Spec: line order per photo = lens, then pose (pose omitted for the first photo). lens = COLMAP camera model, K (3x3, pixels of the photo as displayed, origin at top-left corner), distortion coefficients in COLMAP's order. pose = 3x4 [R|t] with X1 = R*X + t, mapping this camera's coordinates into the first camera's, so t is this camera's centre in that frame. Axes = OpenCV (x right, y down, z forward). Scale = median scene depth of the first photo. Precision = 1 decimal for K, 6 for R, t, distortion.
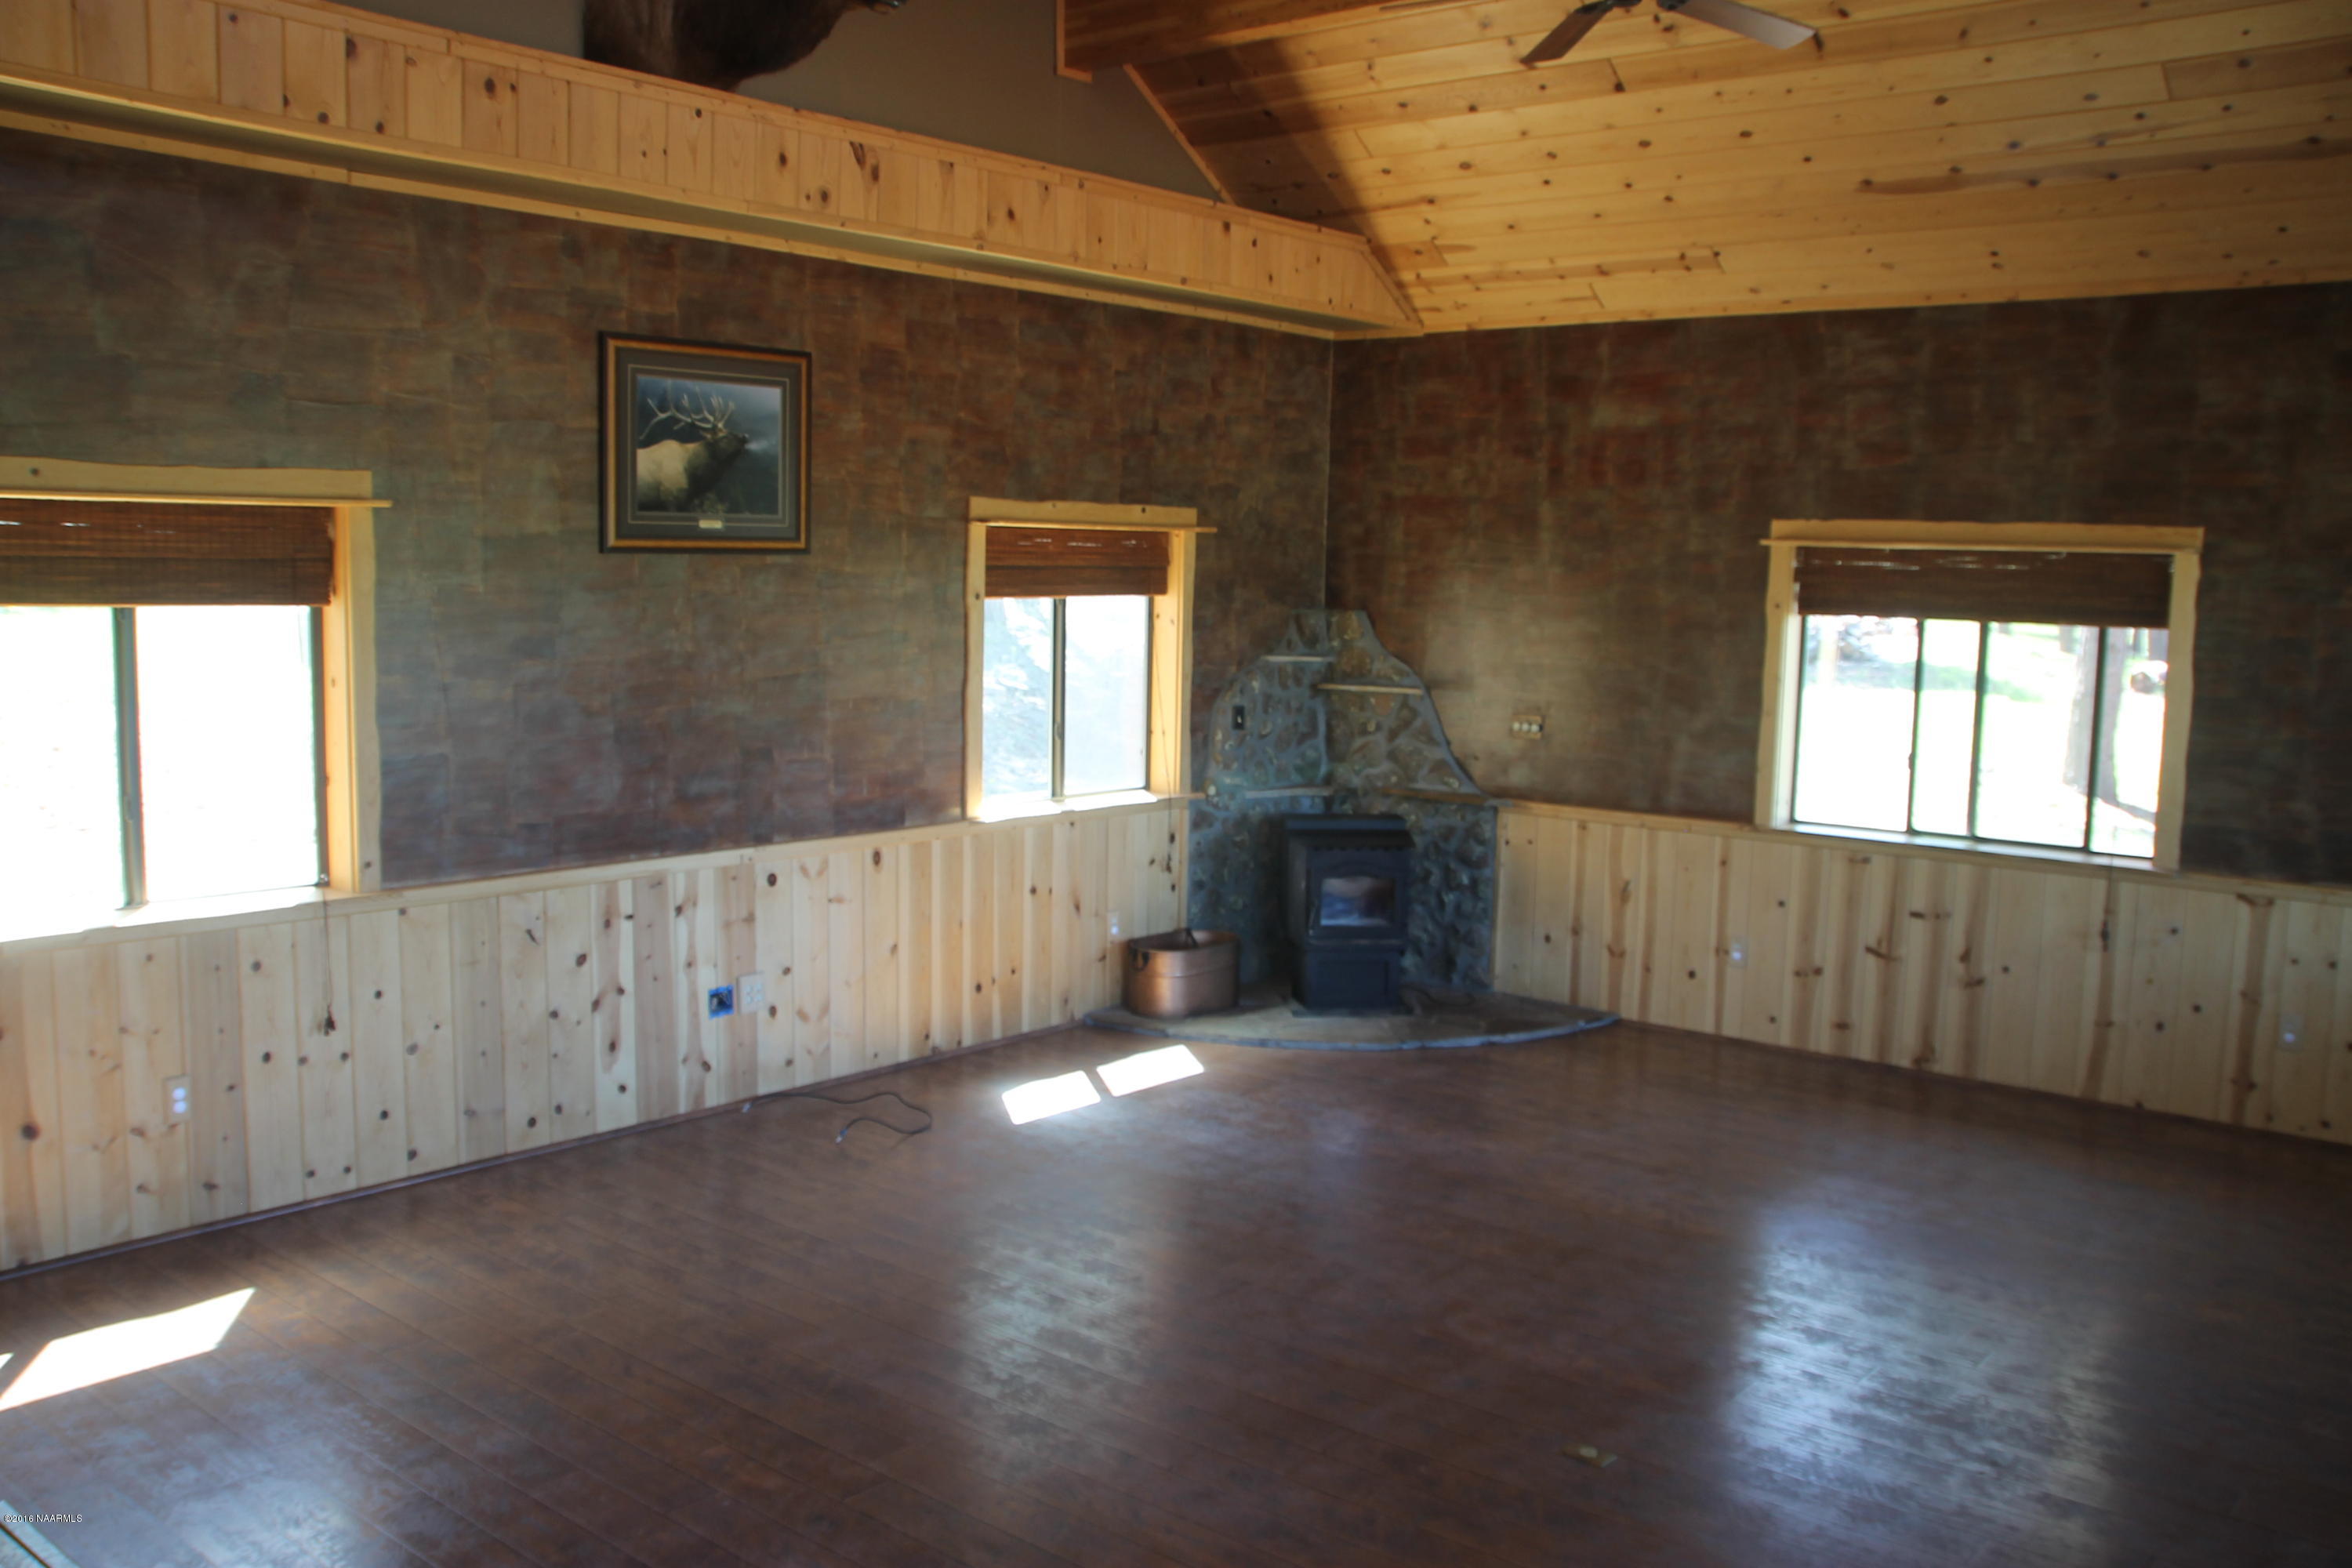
lens RADIAL K [[1977.5, 0, 1184.3], [0, 1977.5, 797.7], [0, 0, 1]] dist [-0.138290, 0.133058]
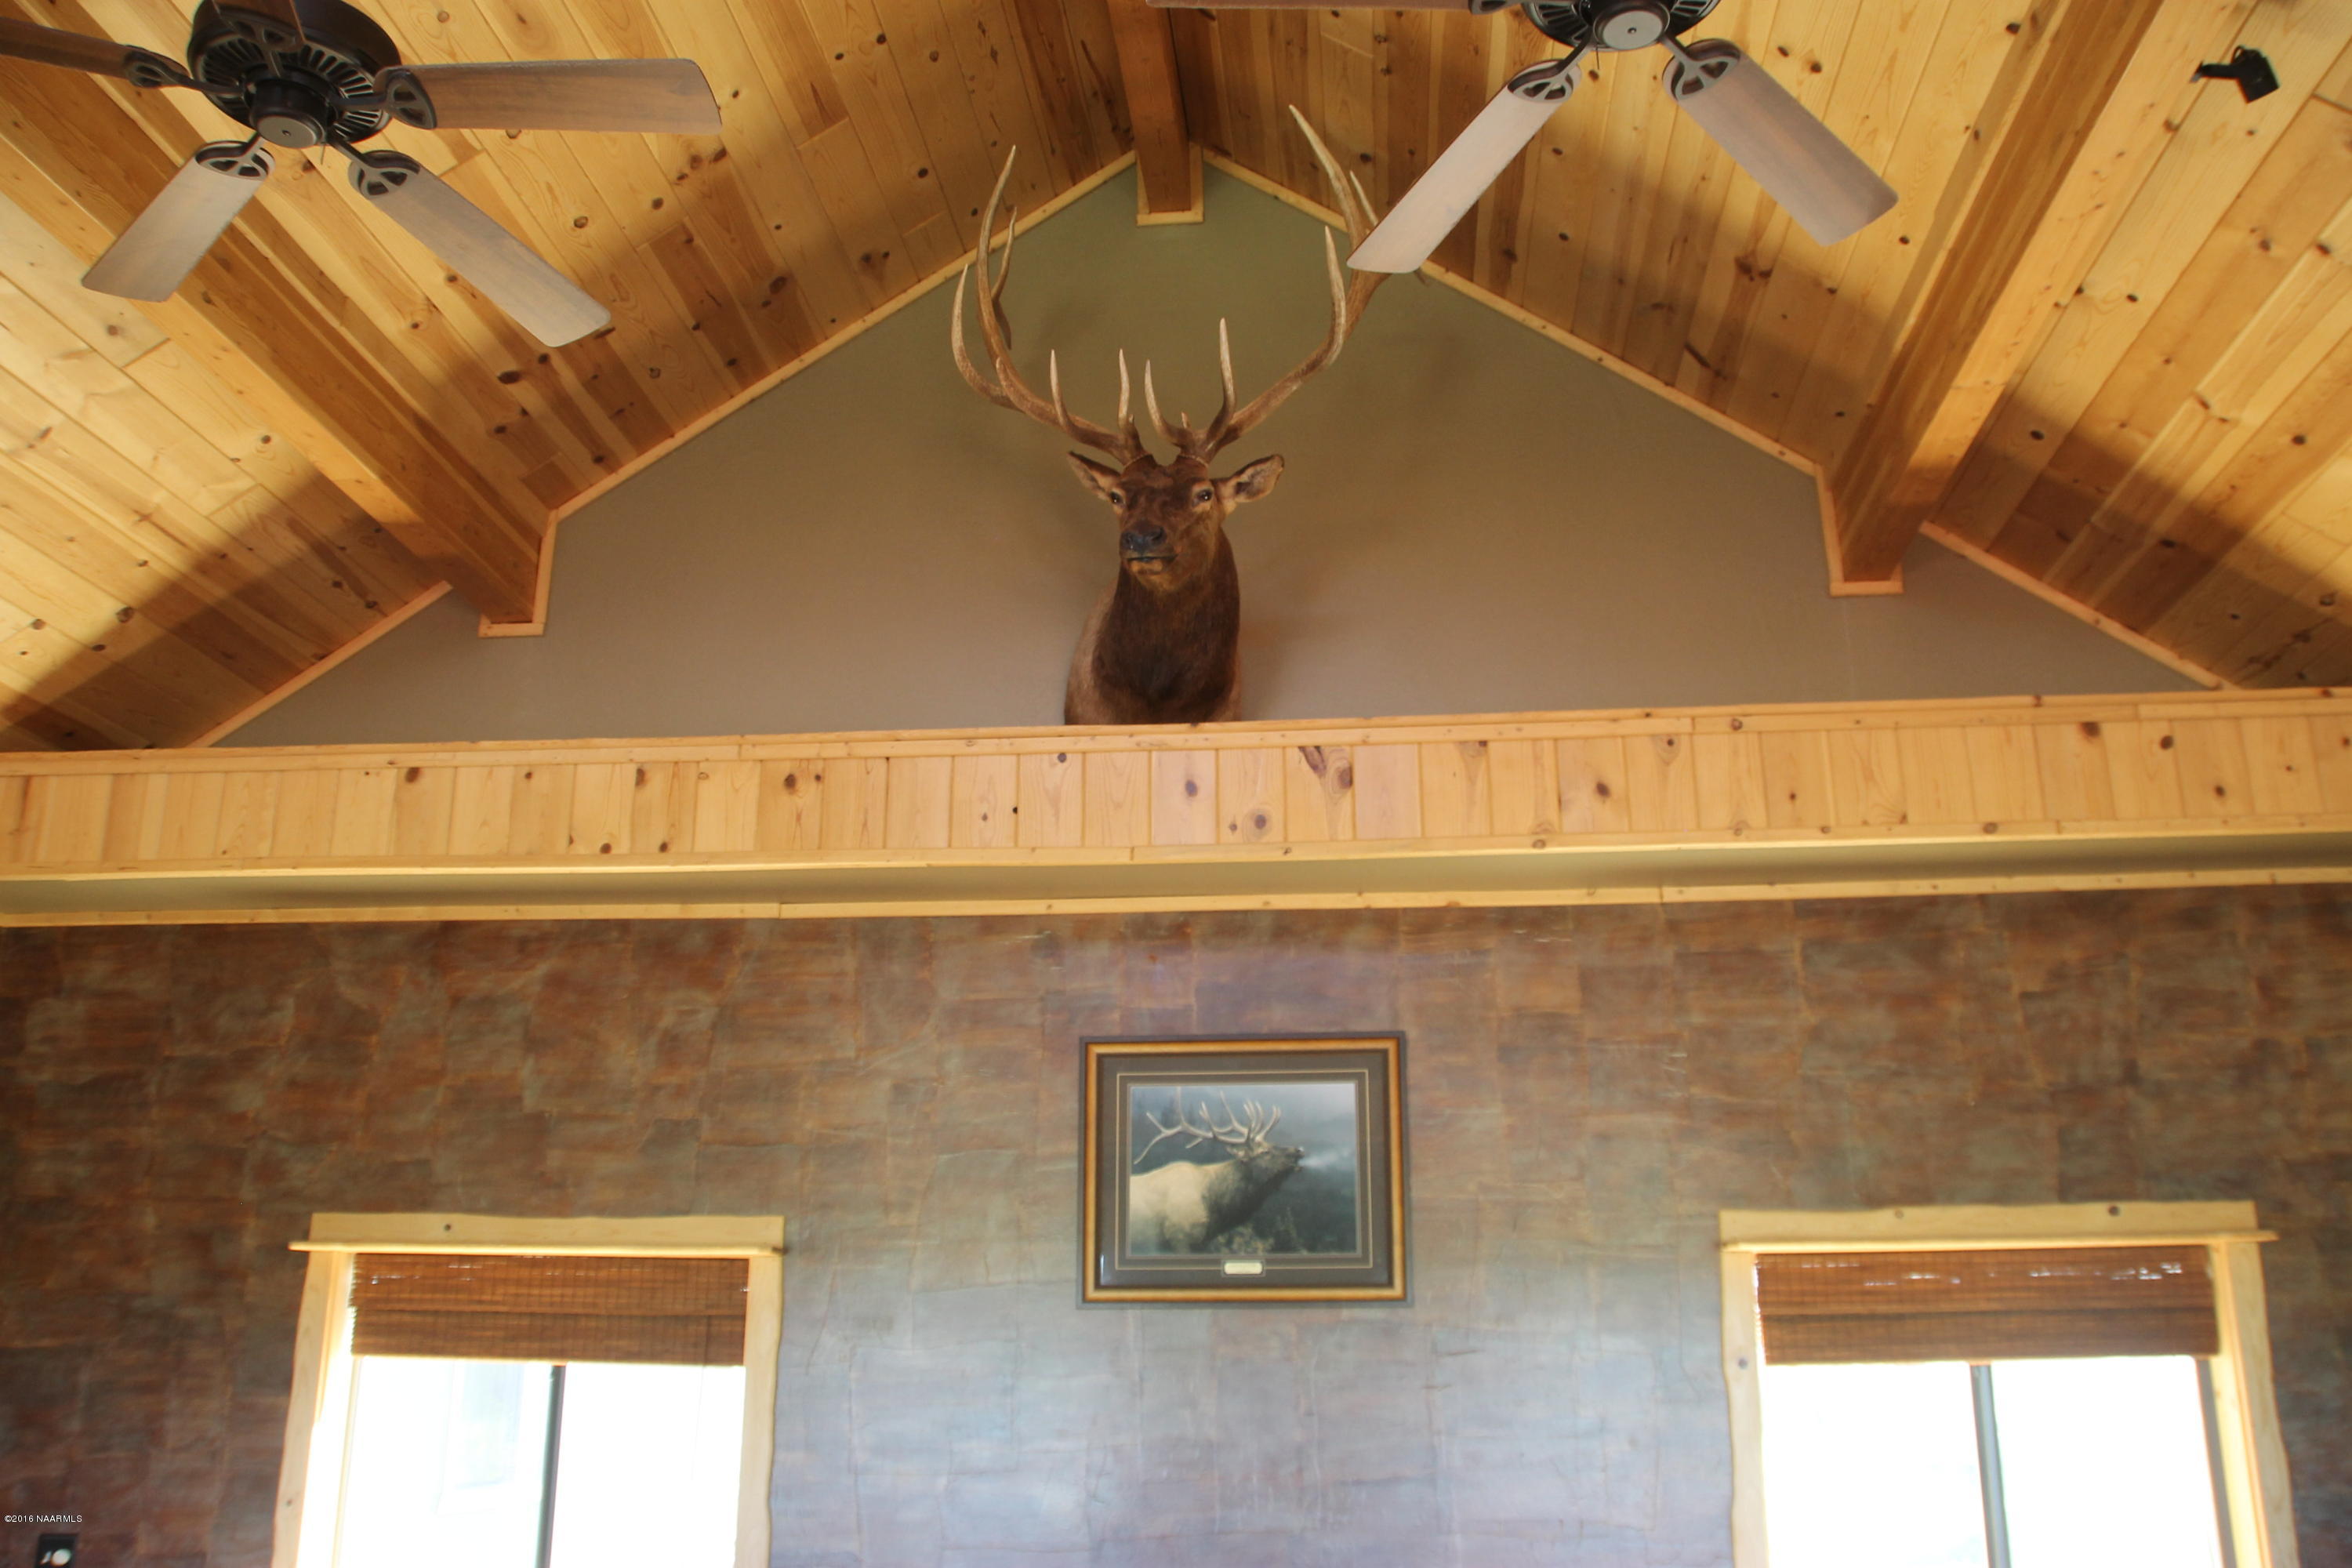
lens RADIAL K [[1977.5, 0, 1171.1], [0, 1977.5, 791.3], [0, 0, 1]] dist [-0.138290, 0.133058]
pose [[0.564932, -0.262501, -0.782269, 0.360916], [-0.091811, 0.922163, -0.375748, -0.019985], [0.820014, 0.284092, 0.496859, 0.509647]]
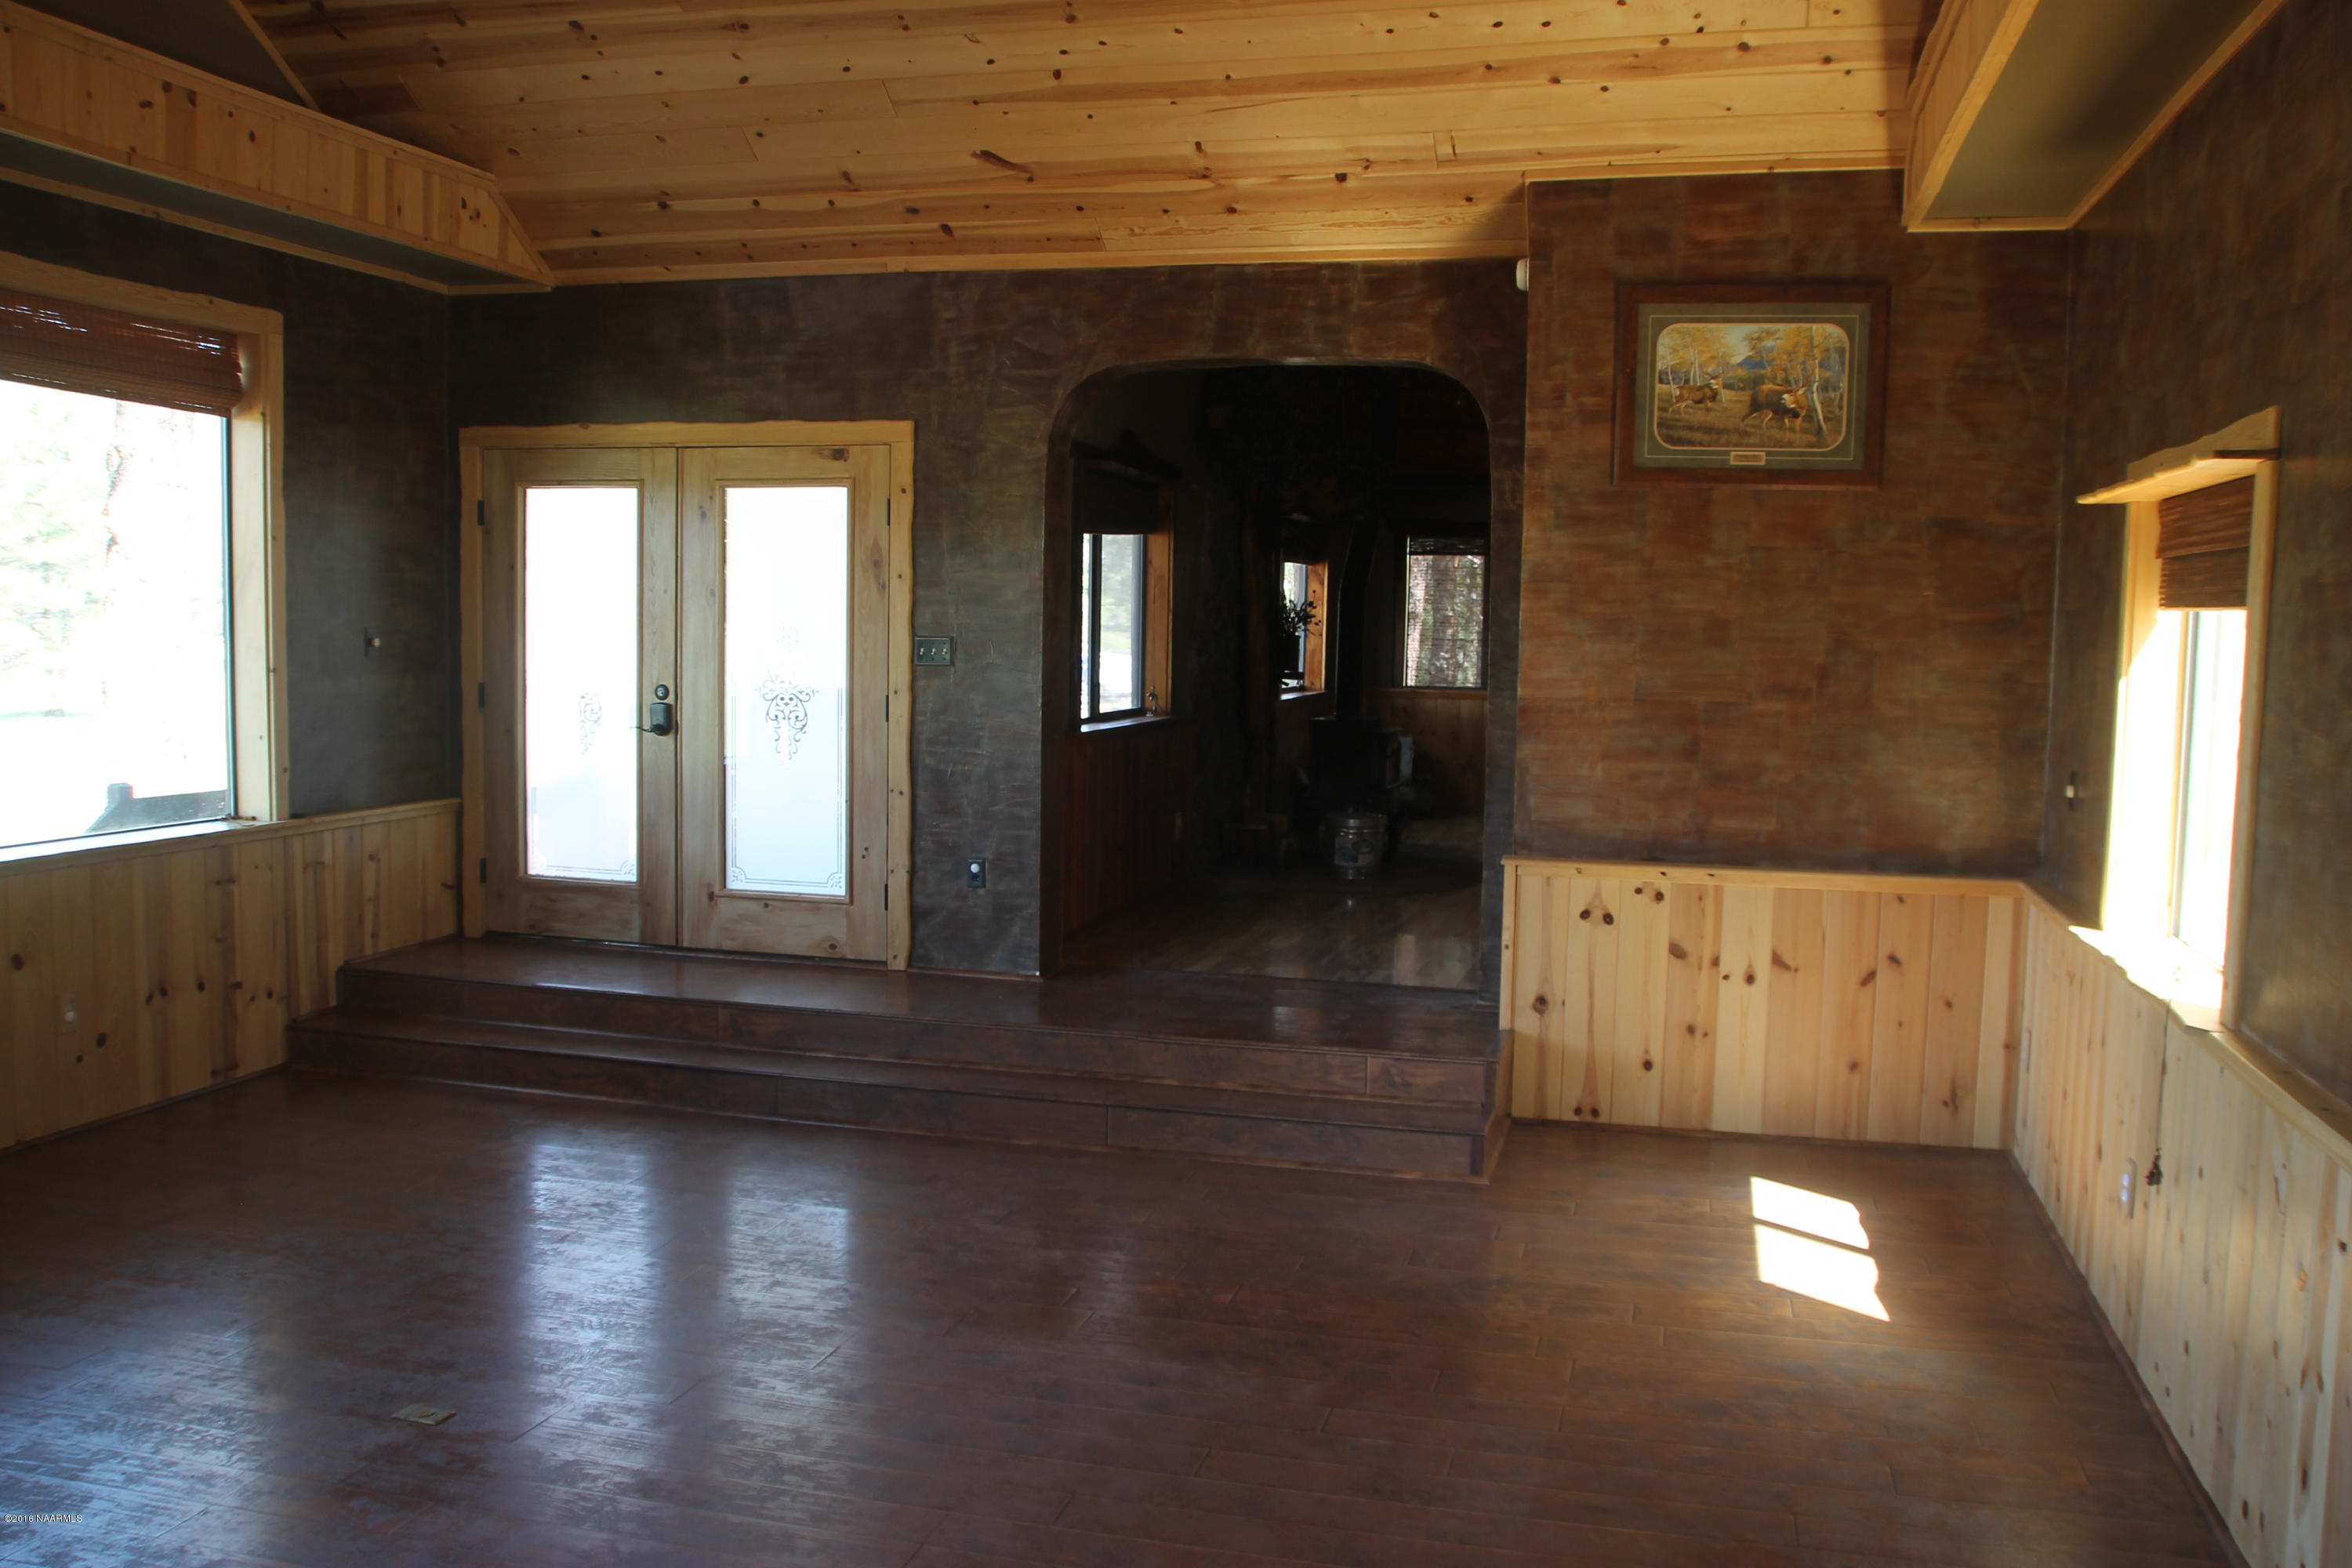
lens RADIAL K [[1977.5, 0, 1166.4], [0, 1977.5, 789.0], [0, 0, 1]] dist [-0.138290, 0.133058]
pose [[-0.907467, -0.002513, -0.420116, 0.166379], [-0.088183, 0.978845, 0.184623, -0.101874], [0.410764, 0.204586, -0.888491, 1.166337]]
